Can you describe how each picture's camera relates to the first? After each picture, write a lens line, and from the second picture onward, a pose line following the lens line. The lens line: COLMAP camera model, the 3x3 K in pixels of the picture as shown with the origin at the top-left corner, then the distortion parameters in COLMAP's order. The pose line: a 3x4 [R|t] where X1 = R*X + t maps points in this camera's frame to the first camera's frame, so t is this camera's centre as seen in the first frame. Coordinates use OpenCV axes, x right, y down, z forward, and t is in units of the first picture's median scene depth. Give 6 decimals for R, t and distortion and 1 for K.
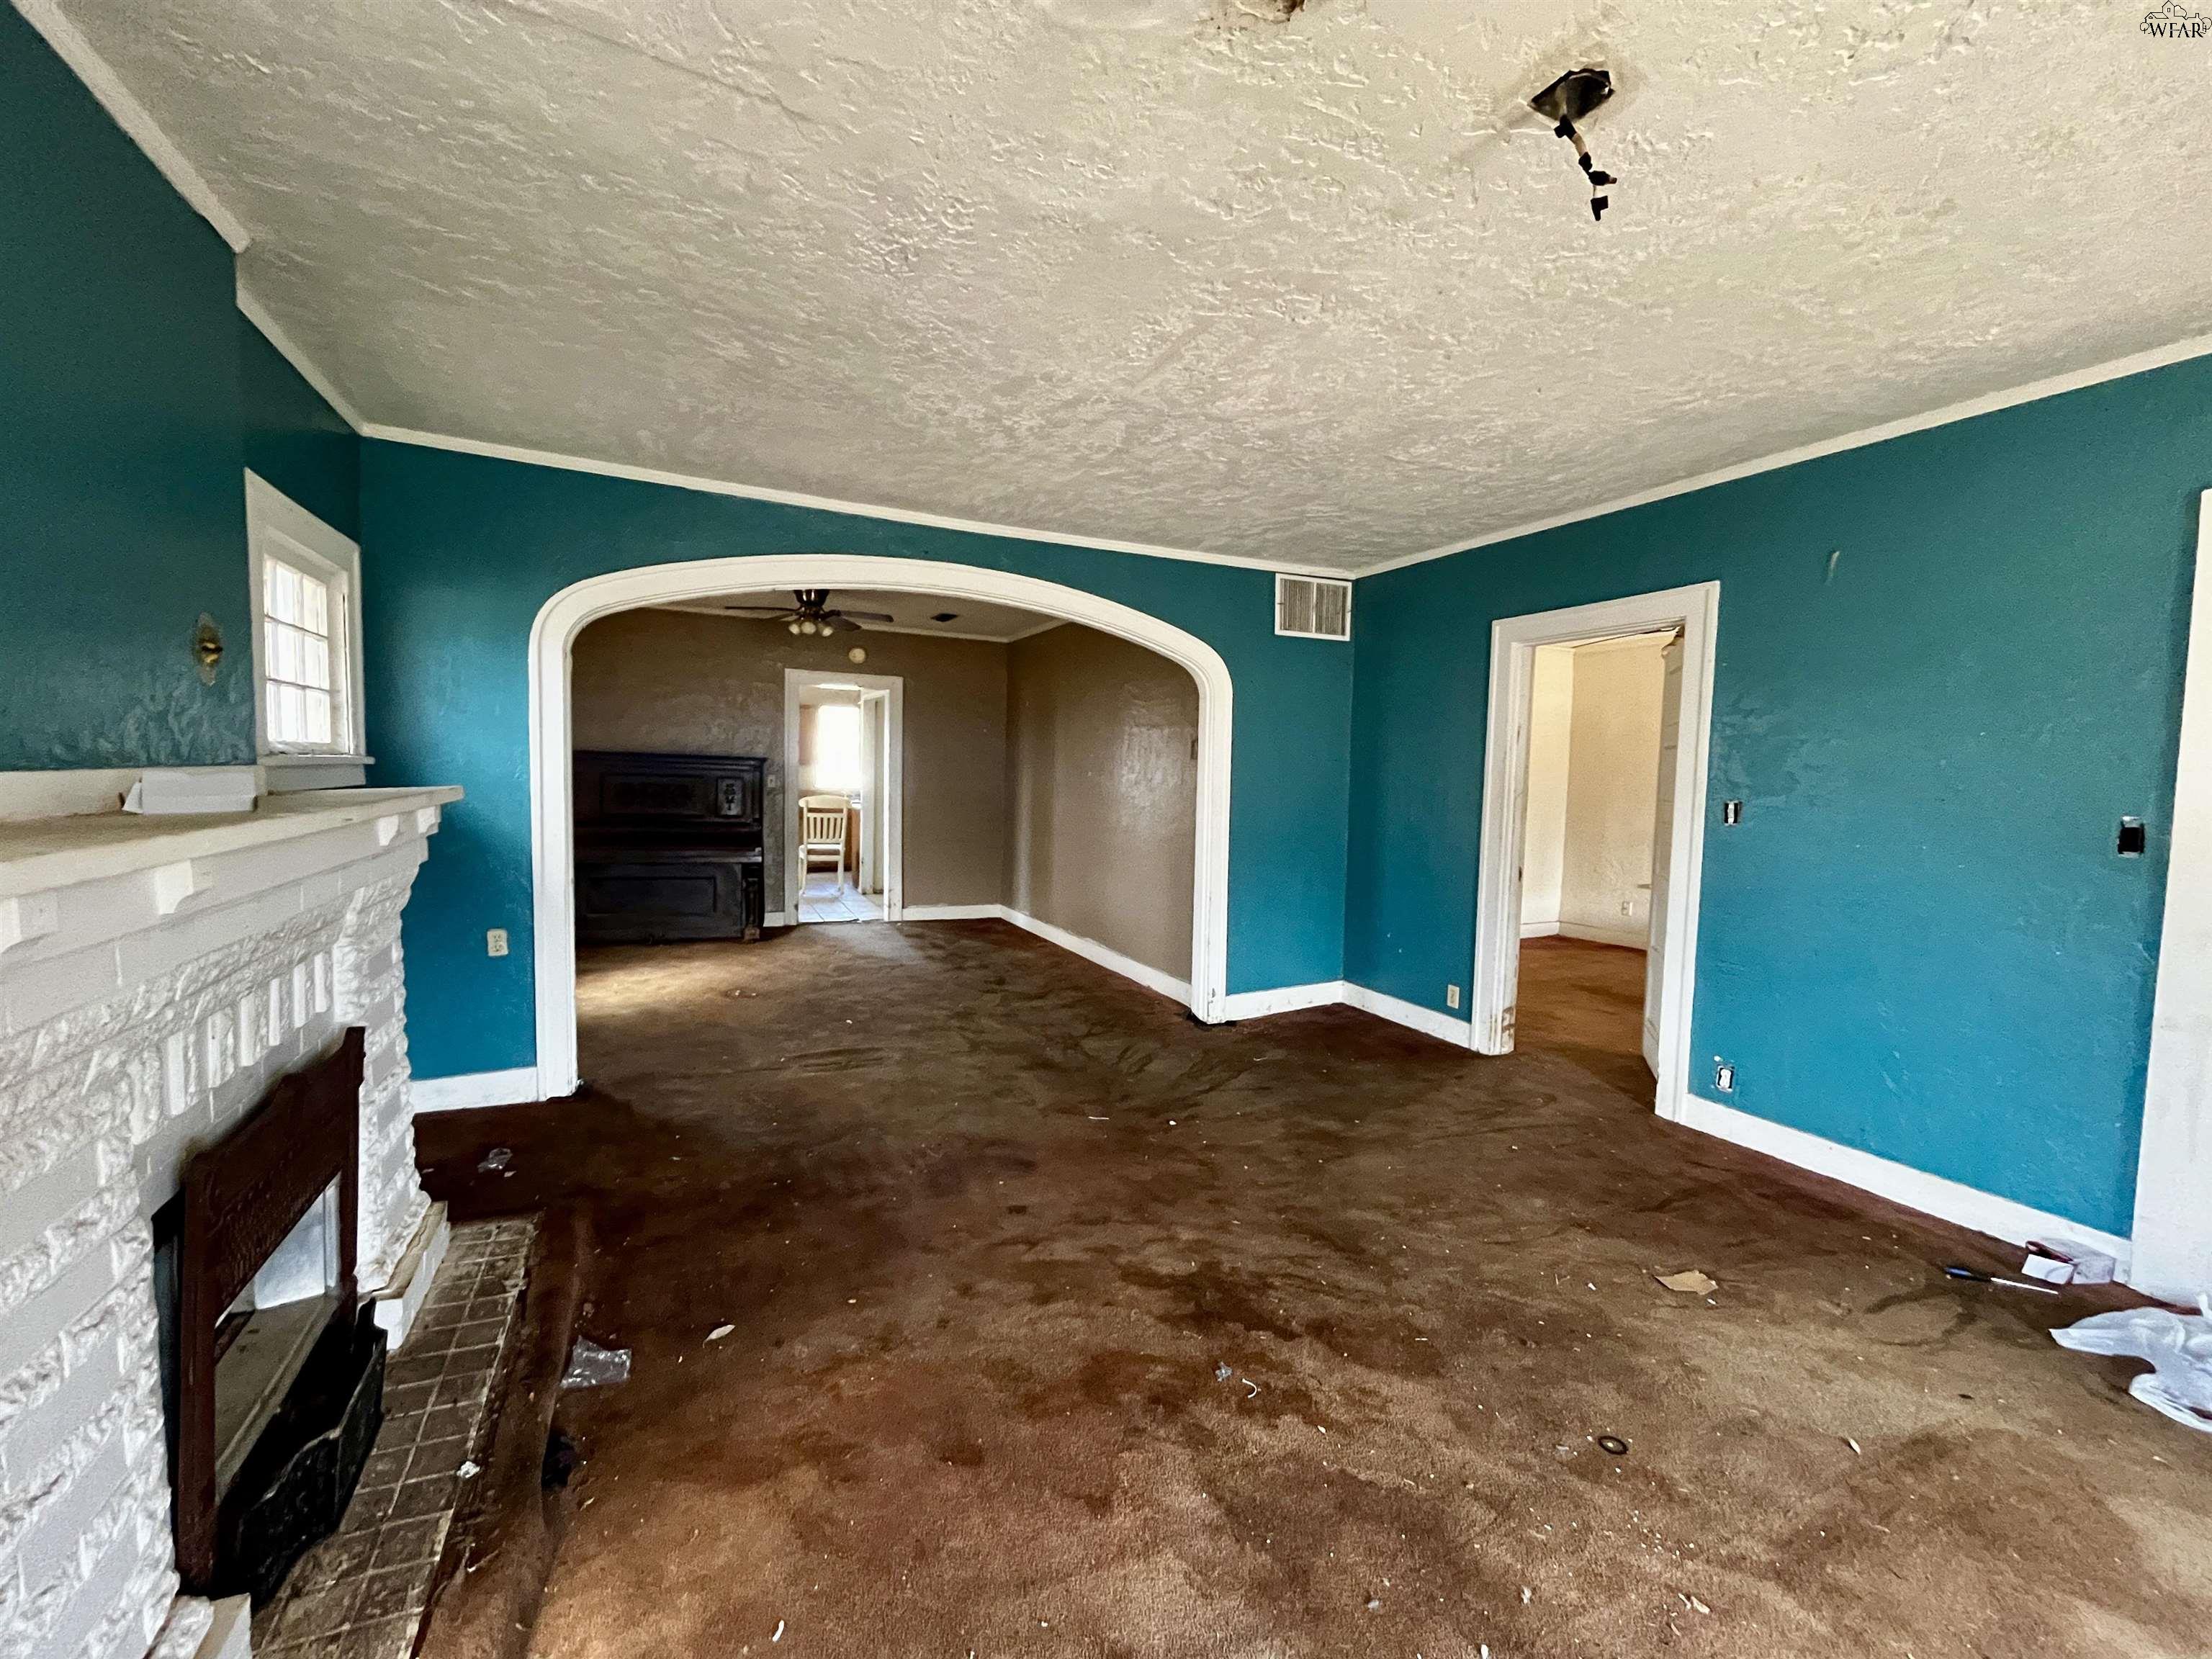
lens RADIAL K [[890.5, 0, 1098.8], [0, 890.5, 824.4], [0, 0, 1]] dist [-0.003307, -0.000227]
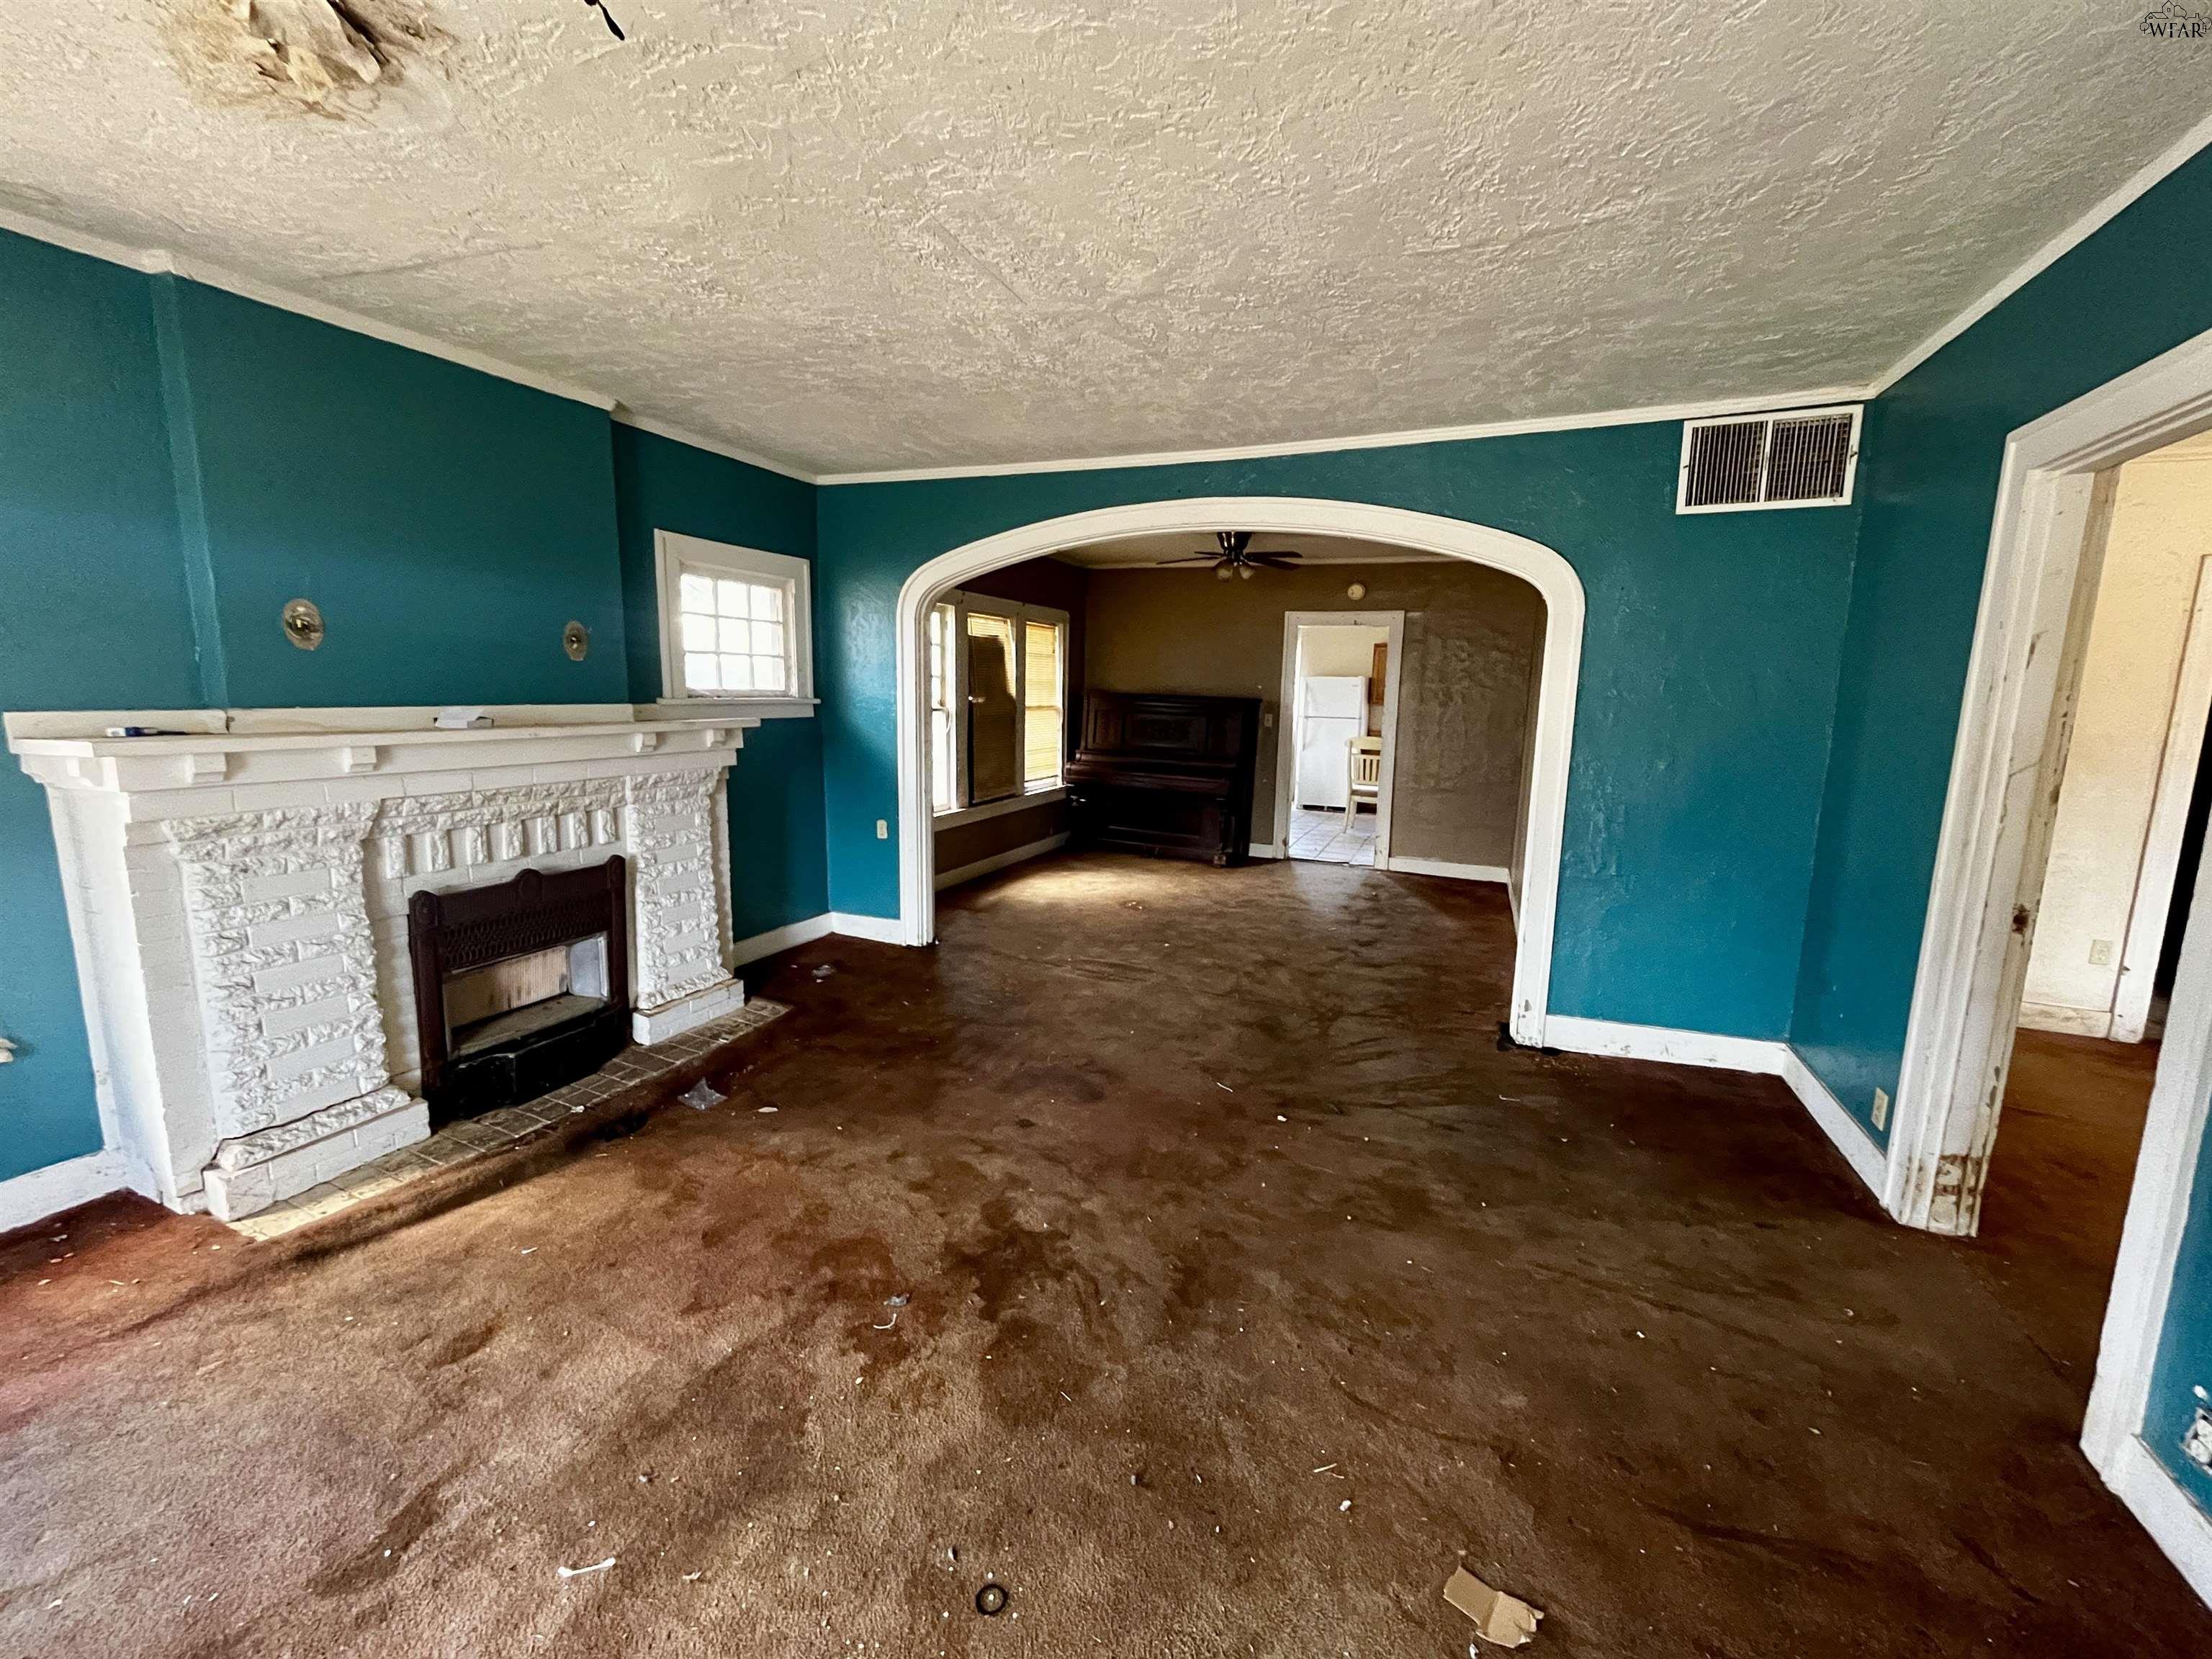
lens RADIAL K [[890.5, 0, 1107.1], [0, 890.5, 824.5], [0, 0, 1]] dist [-0.003307, -0.000227]
pose [[0.666422, 0.103248, -0.738391, 0.634919], [-0.053244, 0.994427, 0.090995, -0.024540], [0.743671, -0.021327, 0.668205, 0.318840]]
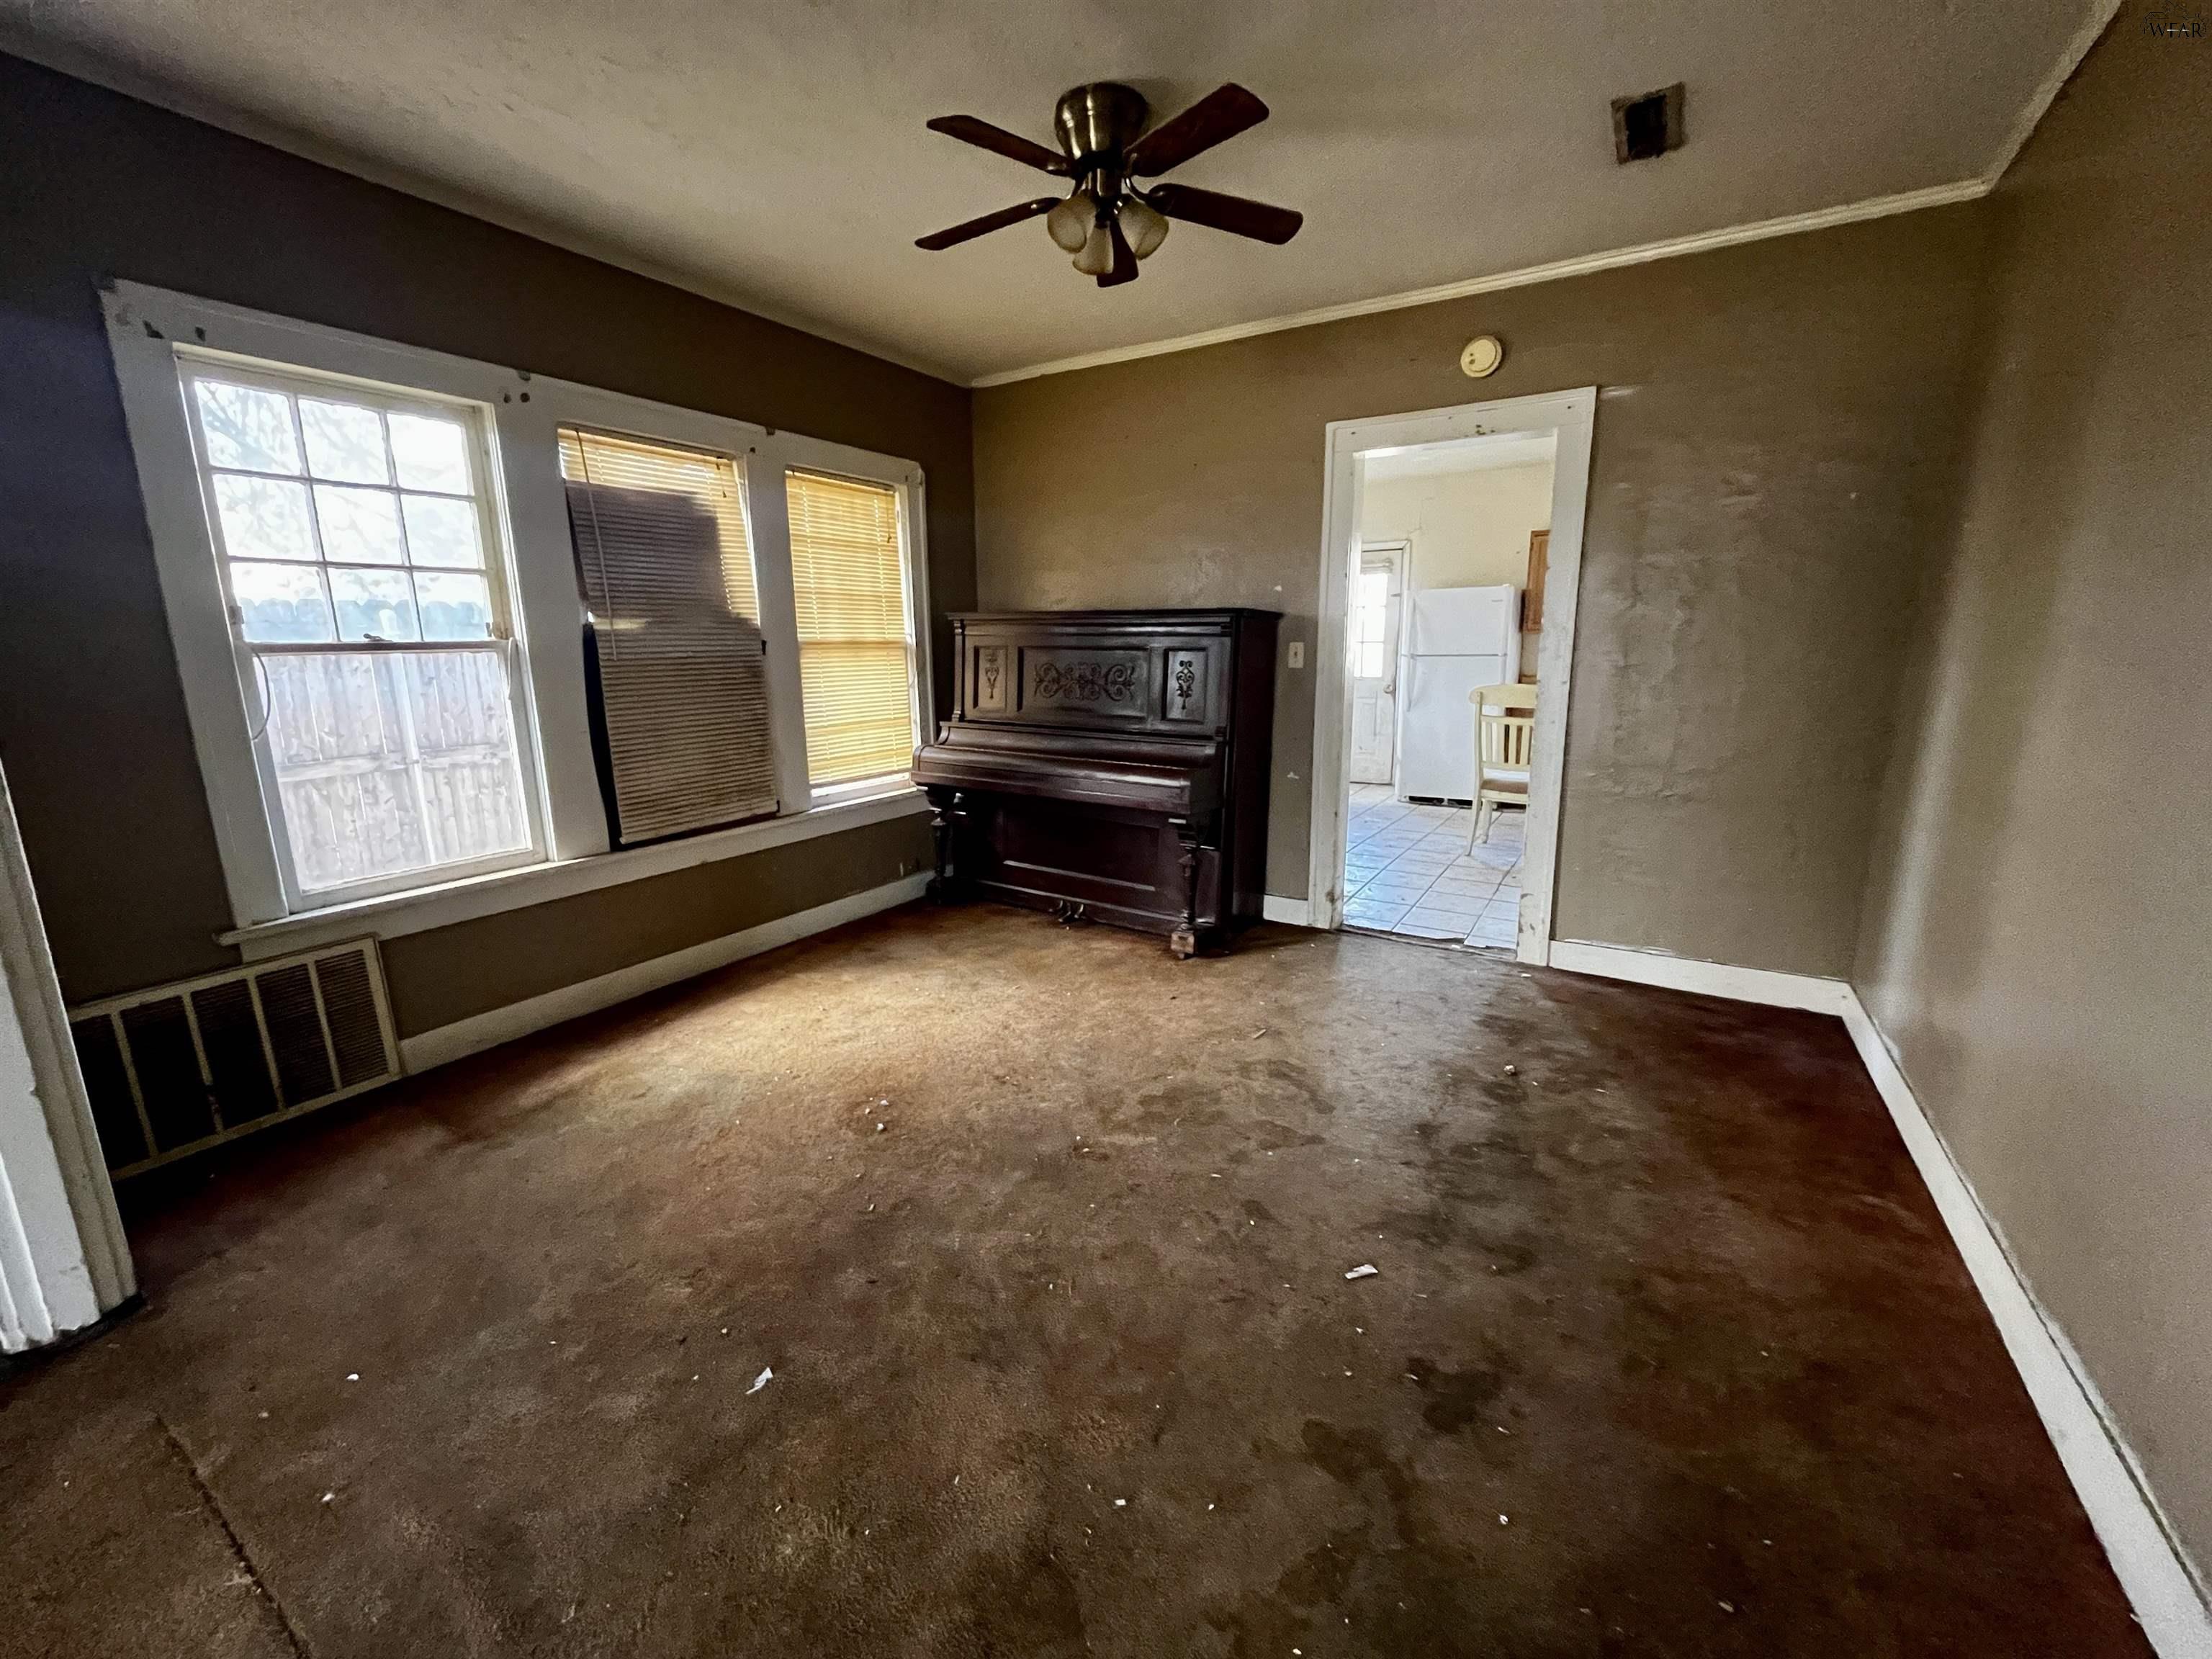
lens RADIAL K [[890.5, 0, 1104.6], [0, 890.5, 825.6], [0, 0, 1]] dist [-0.003307, -0.000227]
pose [[0.541764, 0.135201, -0.829586, 0.045247], [-0.029367, 0.989421, 0.142072, -0.042919], [0.840018, -0.052607, 0.540002, 1.314298]]
